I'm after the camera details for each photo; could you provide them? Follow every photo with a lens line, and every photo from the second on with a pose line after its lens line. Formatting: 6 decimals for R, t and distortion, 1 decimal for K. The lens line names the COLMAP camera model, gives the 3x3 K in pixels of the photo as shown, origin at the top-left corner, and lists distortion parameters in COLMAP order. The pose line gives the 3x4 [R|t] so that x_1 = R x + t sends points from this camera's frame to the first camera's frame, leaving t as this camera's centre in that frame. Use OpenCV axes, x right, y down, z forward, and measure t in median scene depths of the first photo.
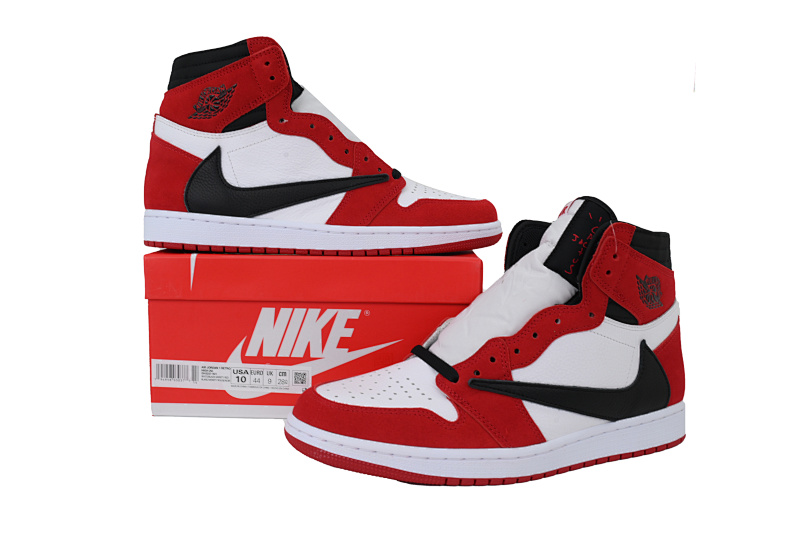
lens RADIAL K [[740.3, 0, 399.7], [0, 740.3, 264.1], [0, 0, 1]] dist [-0.057694, 0.000000]
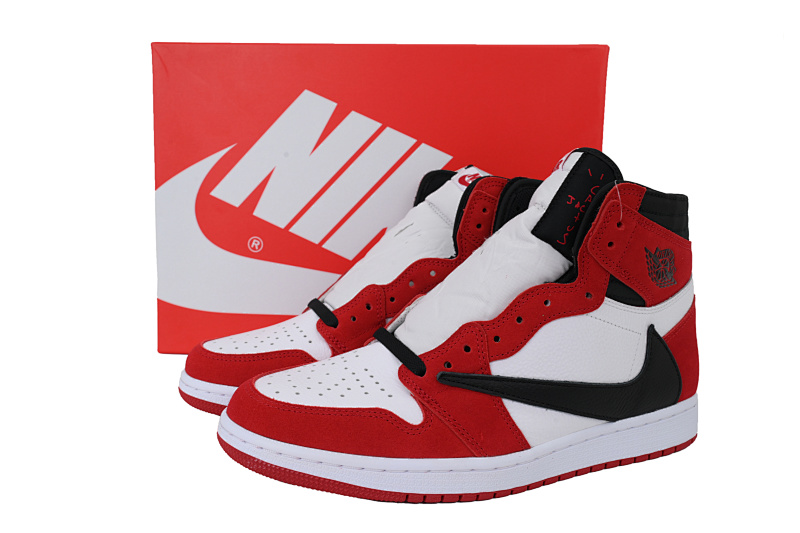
lens RADIAL K [[740.3, 0, 401.4], [0, 740.3, 274.1], [0, 0, 1]] dist [-0.057694, 0.000000]
pose [[0.999995, 0.002956, -0.001016, 0.053069], [-0.002870, 0.997076, 0.076365, -0.015974], [0.001239, -0.076361, 0.997079, 0.186065]]
